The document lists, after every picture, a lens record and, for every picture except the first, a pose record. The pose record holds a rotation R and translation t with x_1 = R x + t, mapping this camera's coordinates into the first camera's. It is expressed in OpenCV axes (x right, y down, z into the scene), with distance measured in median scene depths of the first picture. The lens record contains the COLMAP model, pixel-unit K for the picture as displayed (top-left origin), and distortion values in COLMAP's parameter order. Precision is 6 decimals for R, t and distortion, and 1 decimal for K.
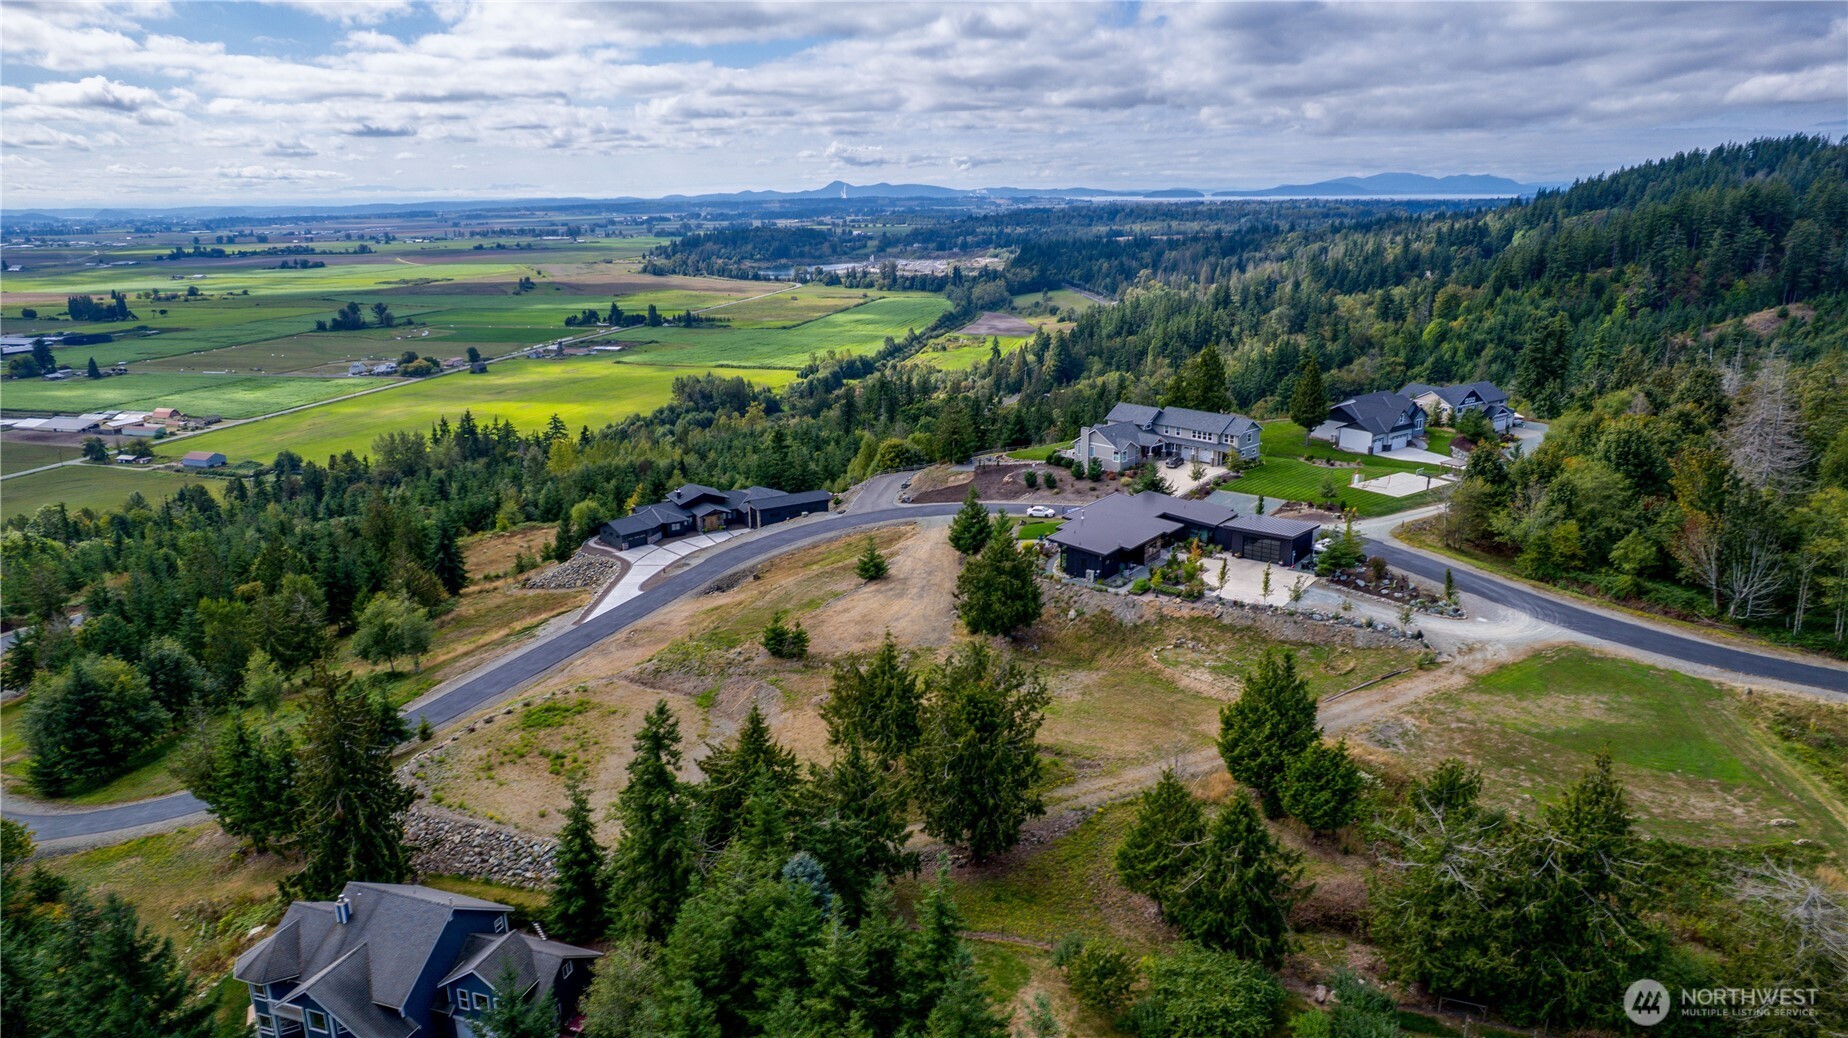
lens RADIAL K [[1181.5, 0, 922.9], [0, 1181.5, 513.0], [0, 0, 1]] dist [-0.071995, 0.063681]
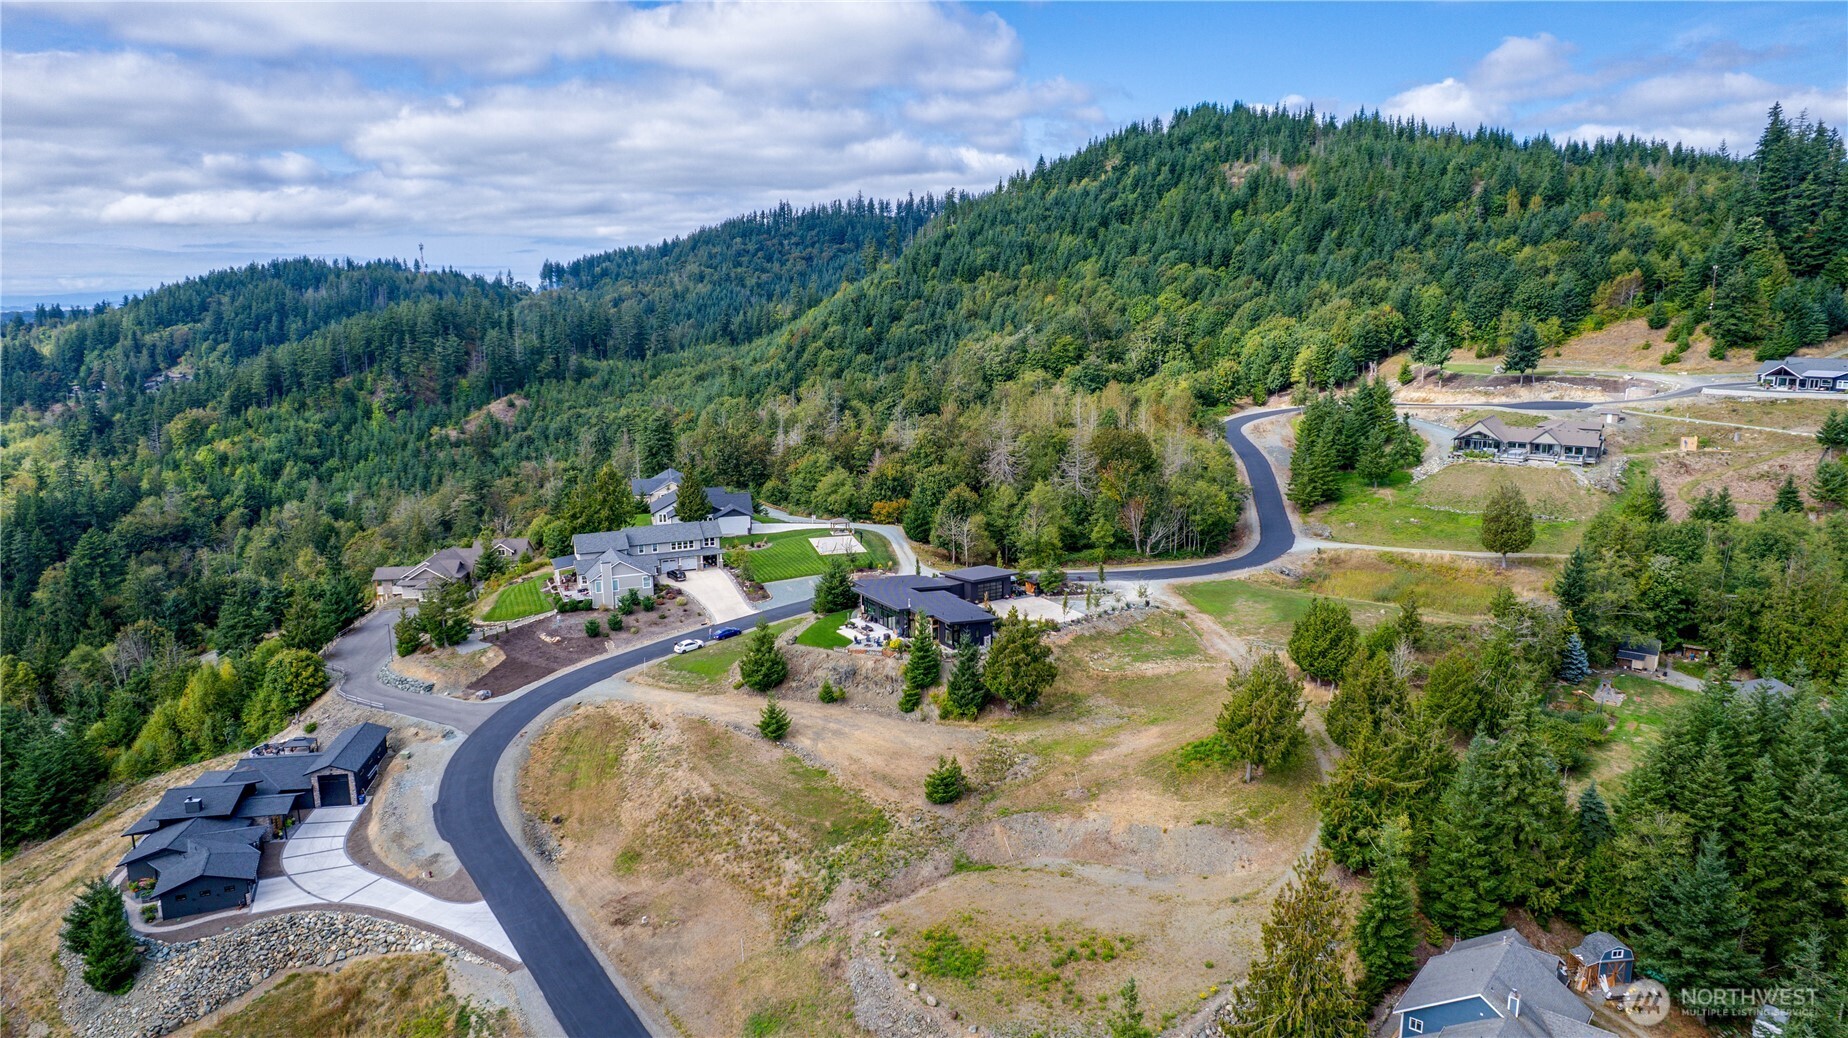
lens RADIAL K [[1181.5, 0, 927.4], [0, 1181.5, 511.6], [0, 0, 1]] dist [-0.071995, 0.063681]
pose [[0.356917, -0.167905, 0.918922, -0.088618], [0.254133, 0.964063, 0.077446, -0.016770], [-0.898903, 0.205887, 0.386761, 0.055351]]
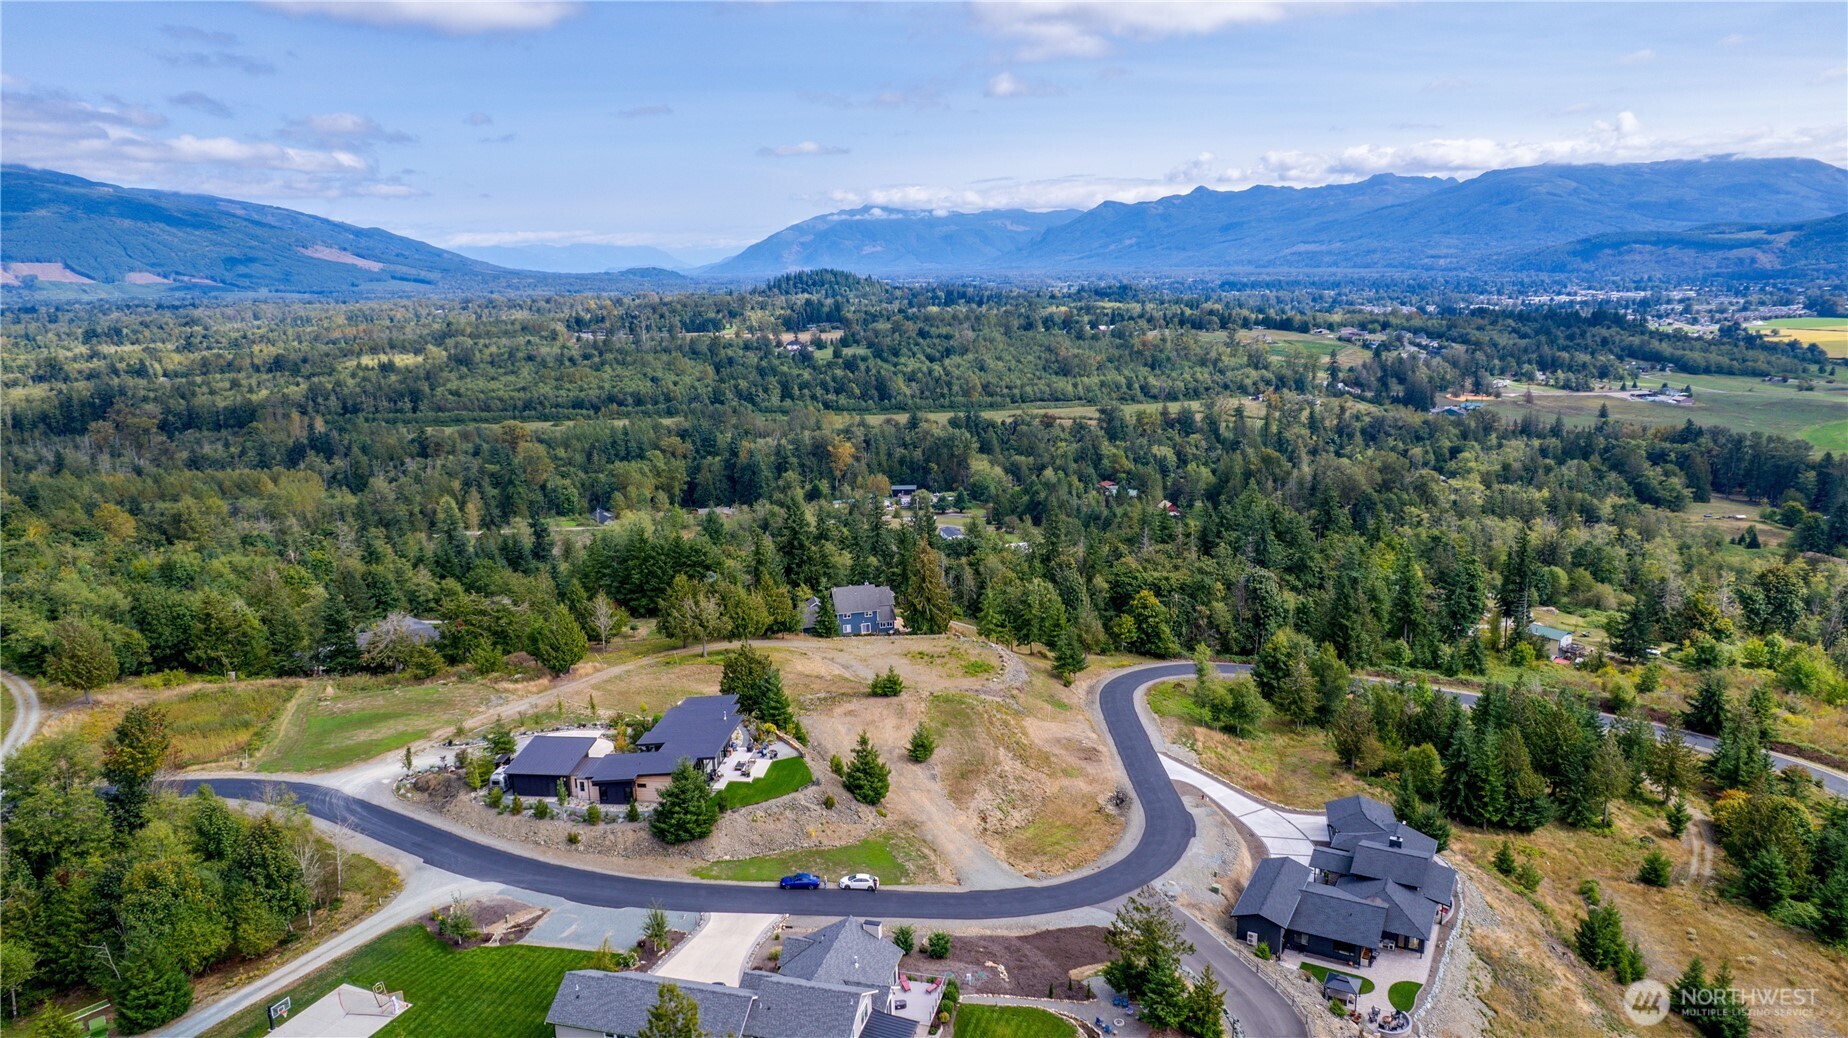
lens RADIAL K [[1181.5, 0, 923.8], [0, 1181.5, 502.4], [0, 0, 1]] dist [-0.071995, 0.063681]
pose [[-0.853066, 0.142450, -0.501982, 0.051434], [-0.100471, 0.899173, 0.425903, -0.068158], [0.512038, 0.413758, -0.752742, 0.188936]]
